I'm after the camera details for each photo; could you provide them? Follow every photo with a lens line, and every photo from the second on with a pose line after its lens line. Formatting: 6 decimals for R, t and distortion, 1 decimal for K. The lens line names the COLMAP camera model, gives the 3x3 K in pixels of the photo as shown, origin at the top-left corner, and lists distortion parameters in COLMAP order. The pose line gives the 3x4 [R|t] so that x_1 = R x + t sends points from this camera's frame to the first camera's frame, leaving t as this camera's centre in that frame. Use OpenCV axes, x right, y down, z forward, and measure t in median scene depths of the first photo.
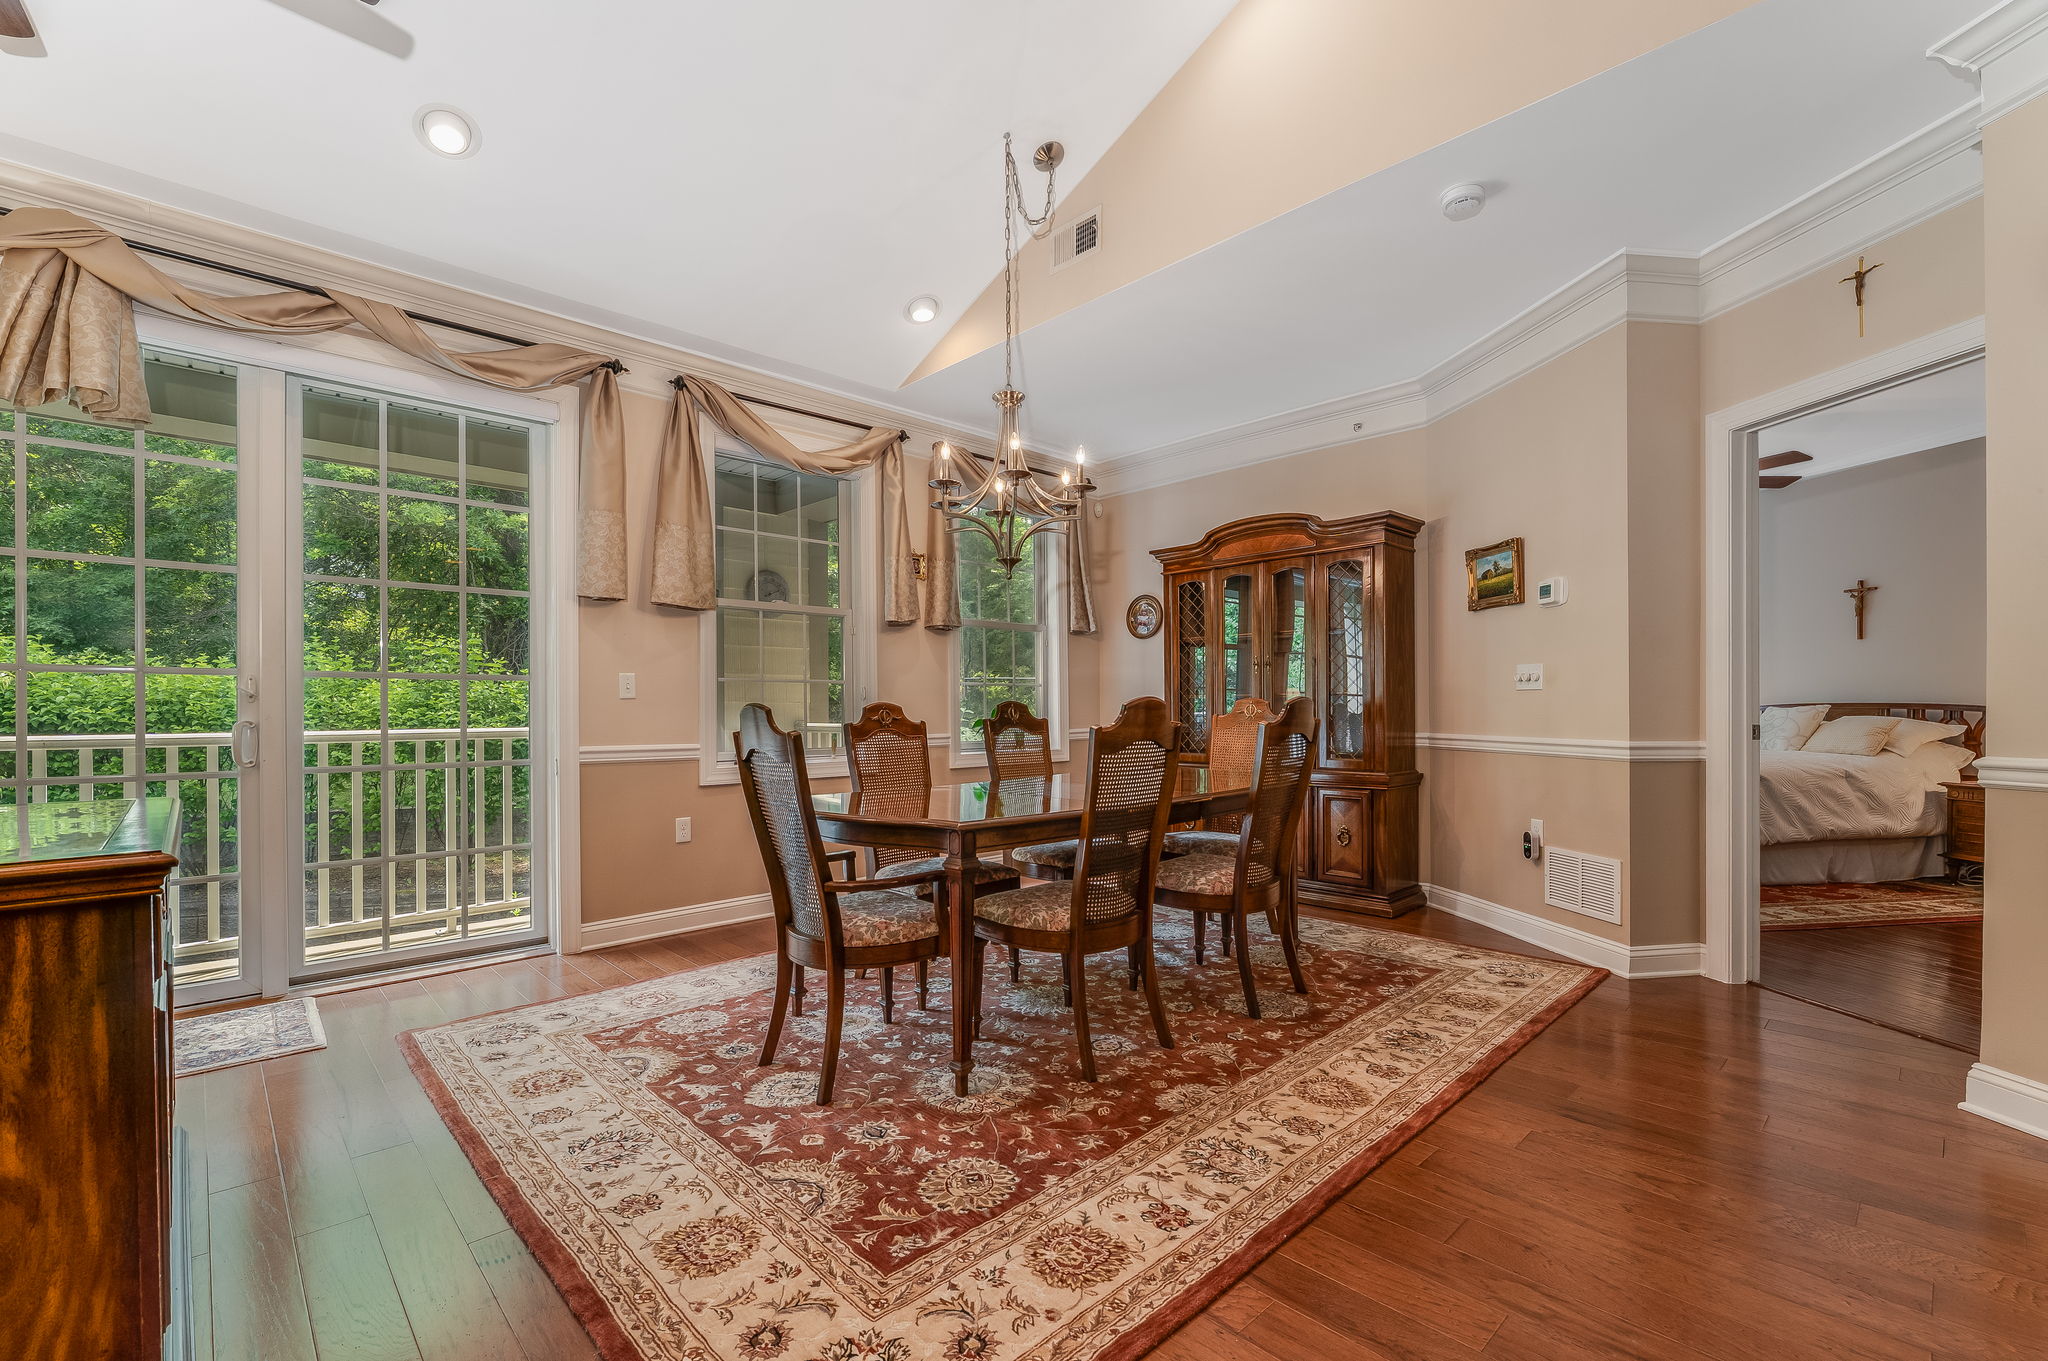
lens RADIAL K [[880.4, 0, 997.3], [0, 880.4, 711.0], [0, 0, 1]] dist [-0.000273, -0.000924]
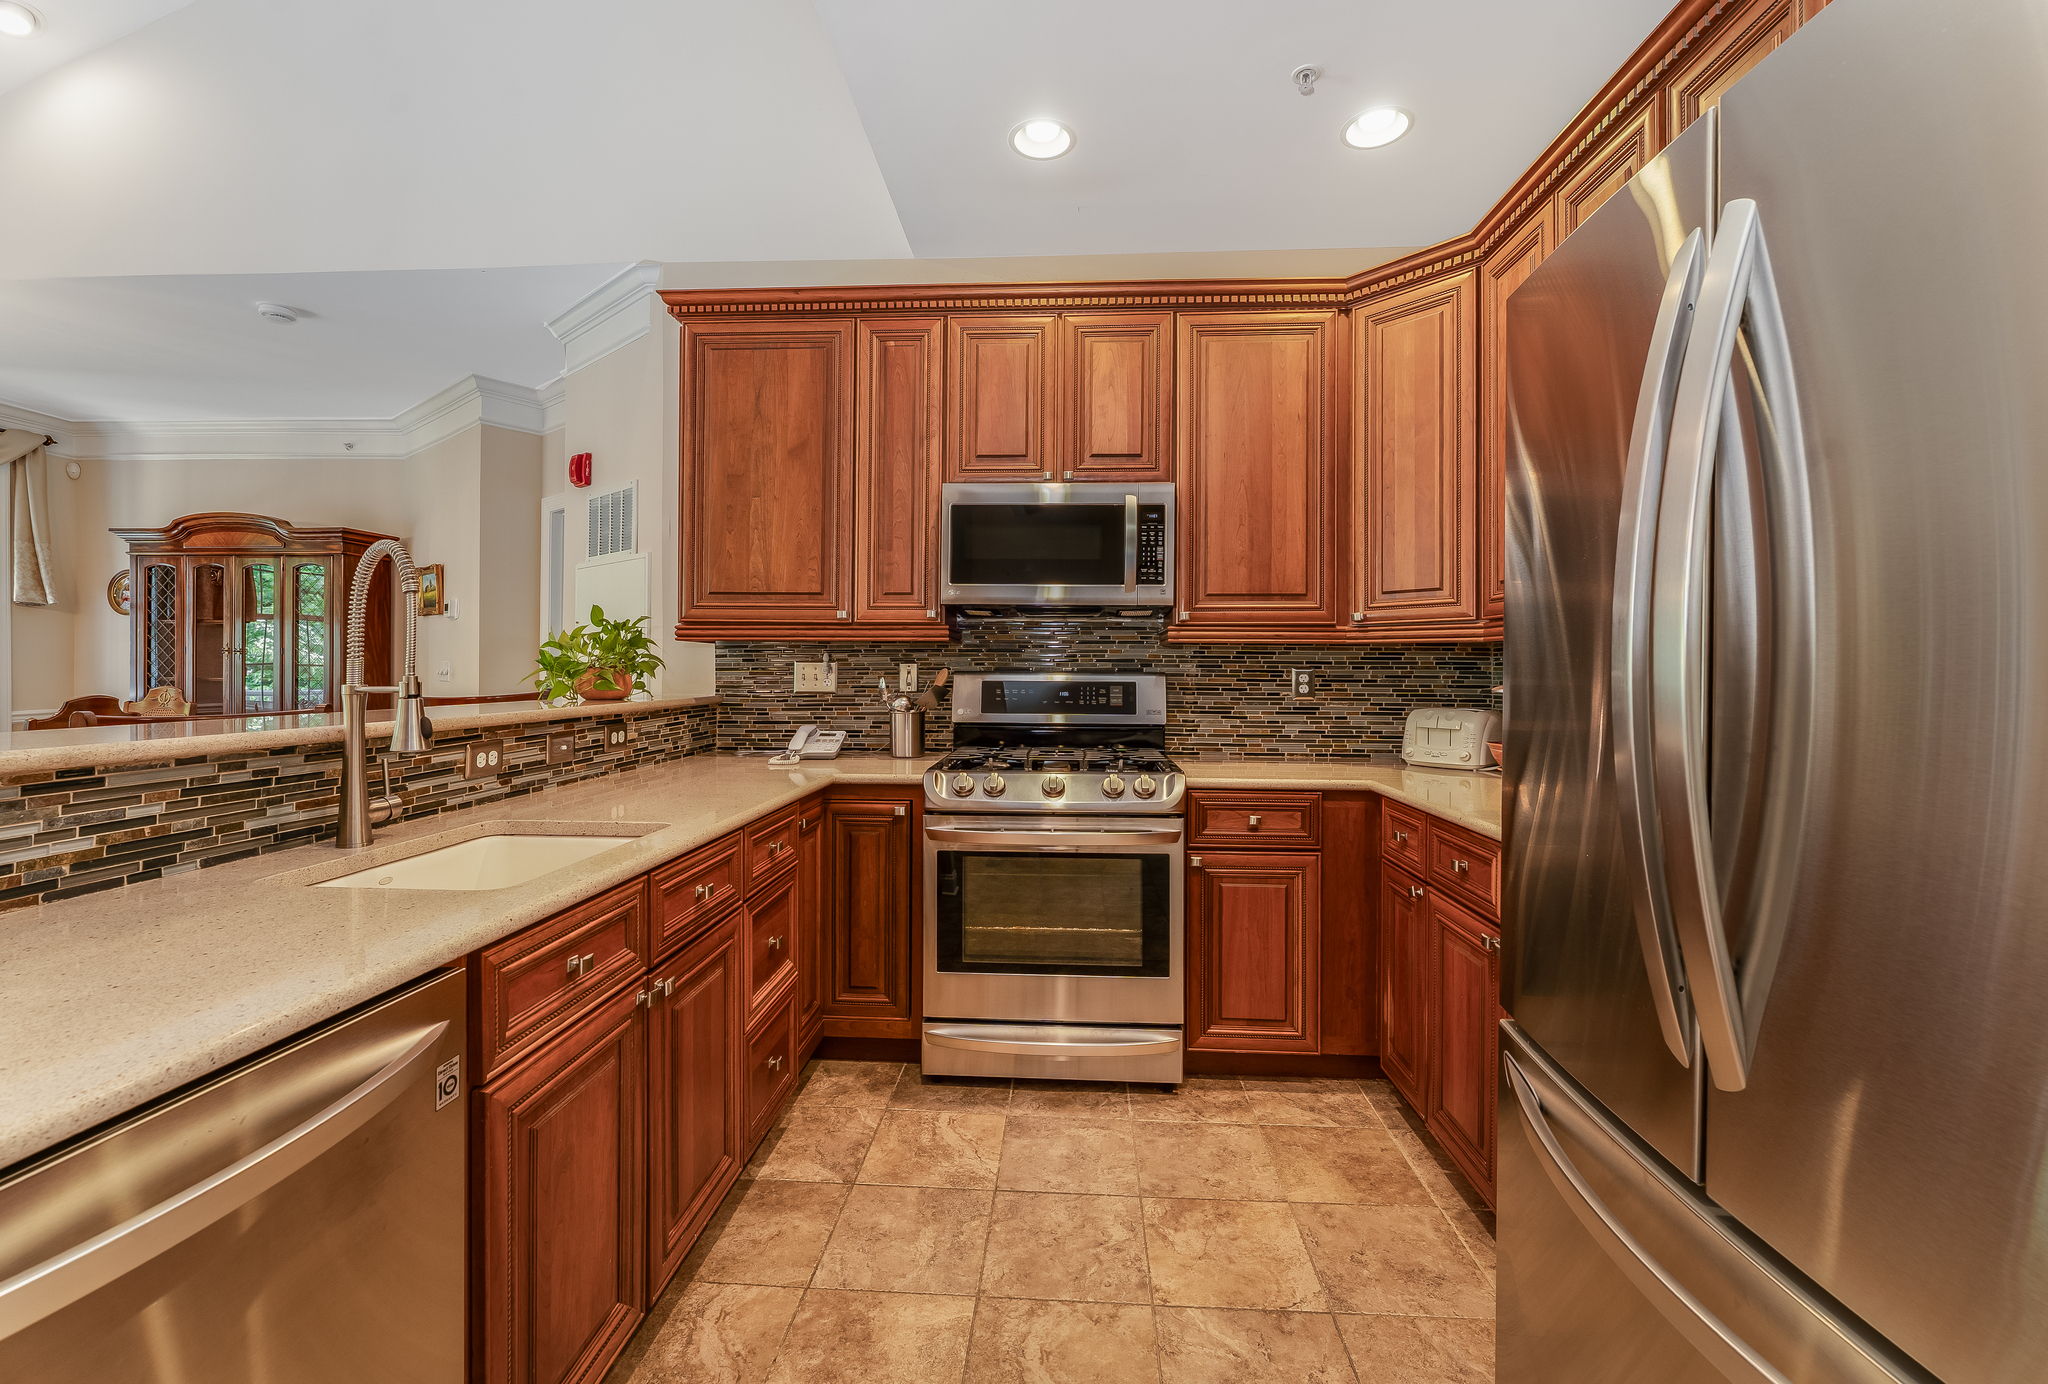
lens RADIAL K [[860.4, 0, 1033.4], [0, 860.4, 671.1], [0, 0, 1]] dist [-0.001725, -0.001358]
pose [[0.724898, 0.009279, 0.688794, 0.398137], [-0.010434, 0.999942, -0.002490, -0.049893], [-0.688777, -0.005382, 0.724953, -0.588023]]
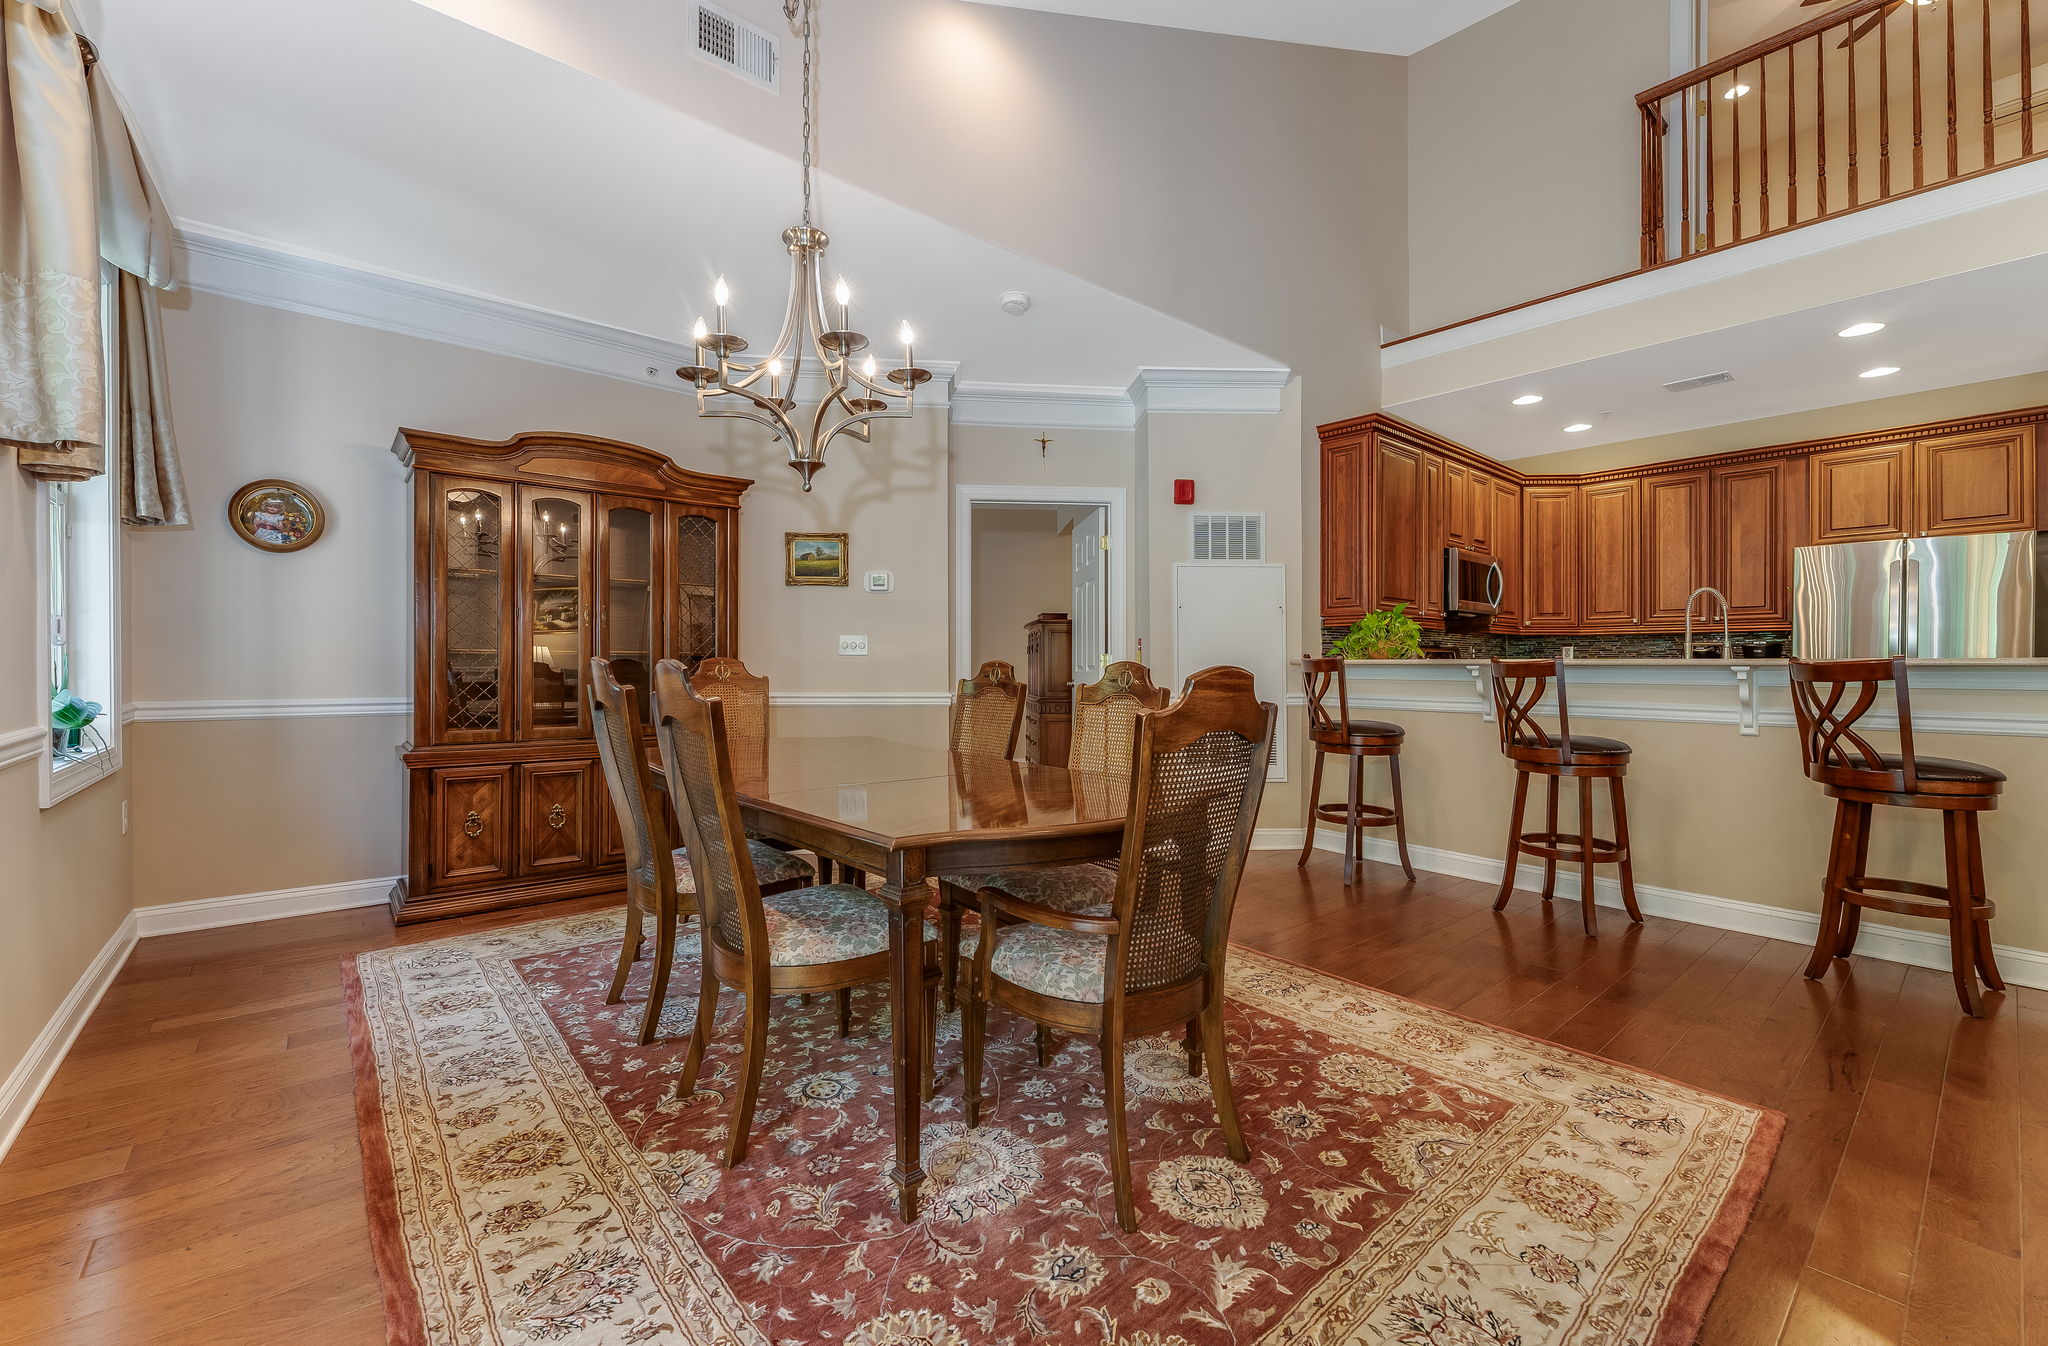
lens RADIAL K [[831.1, 0, 1037.8], [0, 831.1, 664.1], [0, 0, 1]] dist [0.003498, -0.000432]
pose [[0.036180, 0.007526, 0.999317, -0.649875], [-0.002134, 0.999970, -0.007453, -0.003257], [-0.999343, -0.001863, 0.036195, 0.773803]]
